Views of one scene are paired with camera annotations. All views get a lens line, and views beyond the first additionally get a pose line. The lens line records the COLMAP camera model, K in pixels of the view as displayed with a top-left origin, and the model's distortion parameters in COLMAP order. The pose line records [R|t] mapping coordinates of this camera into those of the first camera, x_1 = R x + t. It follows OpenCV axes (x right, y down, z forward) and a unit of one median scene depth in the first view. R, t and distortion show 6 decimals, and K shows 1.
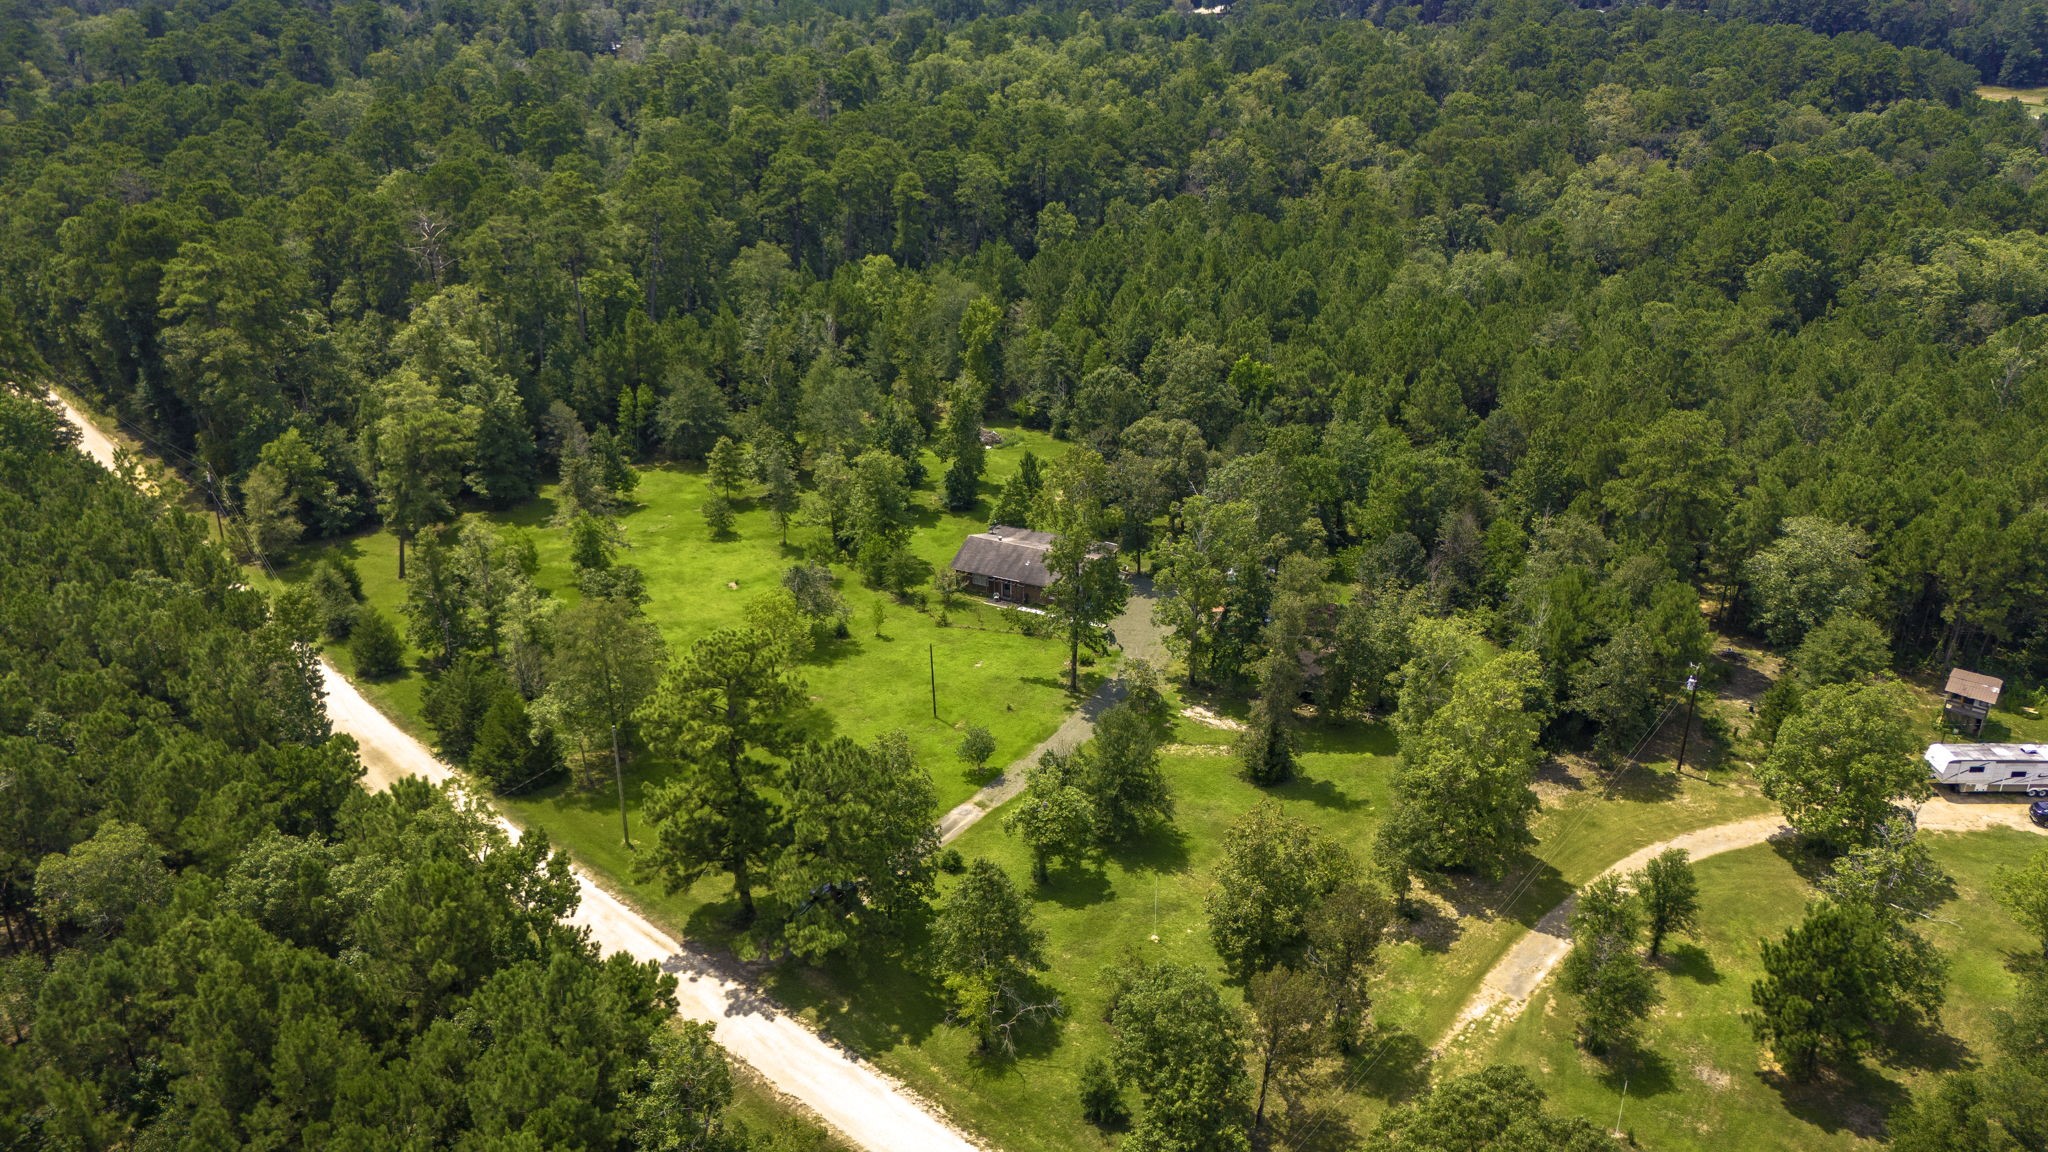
lens RADIAL K [[1594.1, 0, 1076.8], [0, 1594.1, 576.8], [0, 0, 1]] dist [0.147229, -0.244350]
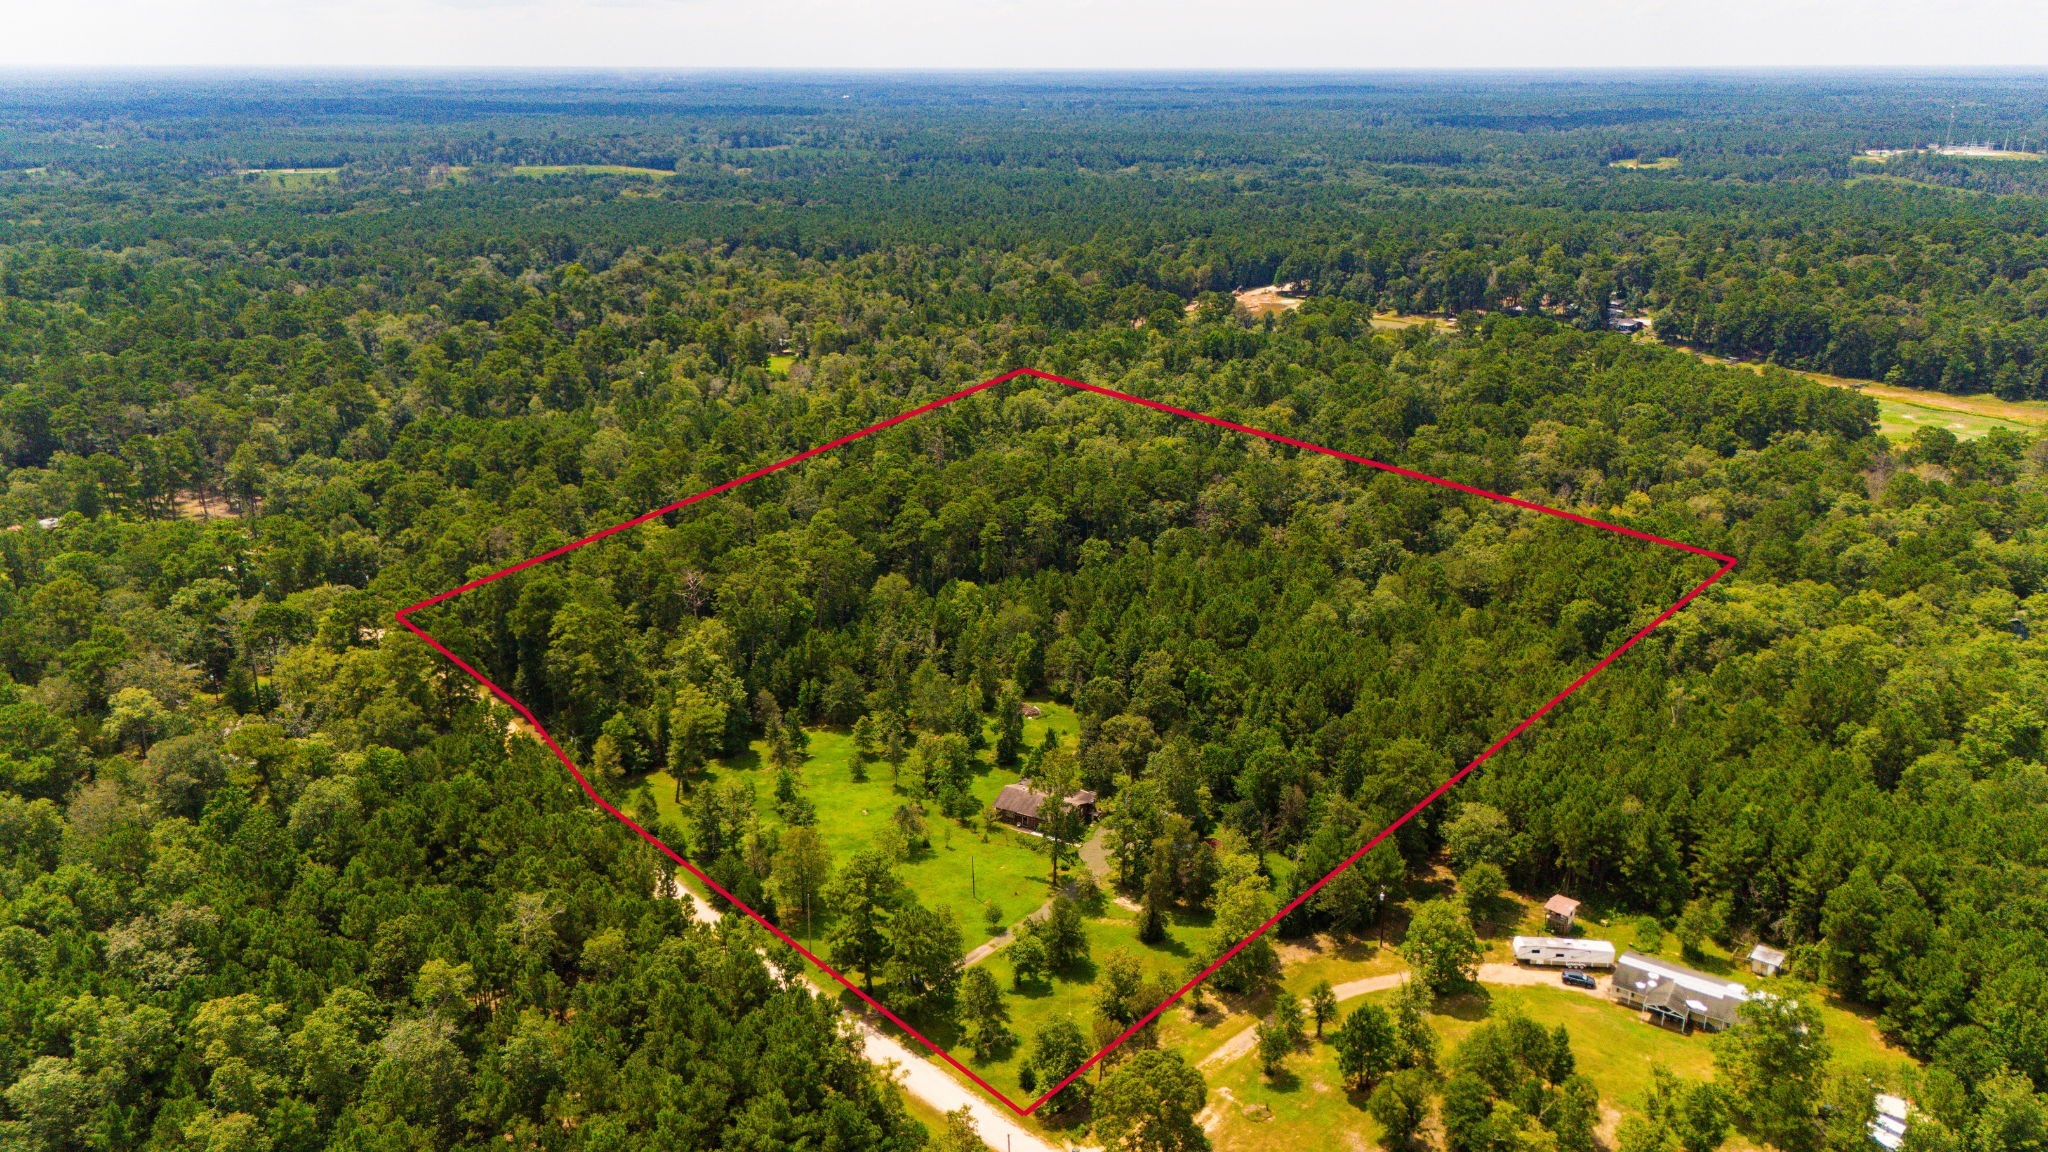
lens RADIAL K [[1594.1, 0, 1076.8], [0, 1594.1, 576.8], [0, 0, 1]] dist [0.147229, -0.244350]
pose [[0.997177, 0.029564, -0.069016, 0.121296], [-0.037098, 0.993176, -0.110564, -0.064250], [0.065277, 0.112812, 0.991470, -0.707725]]
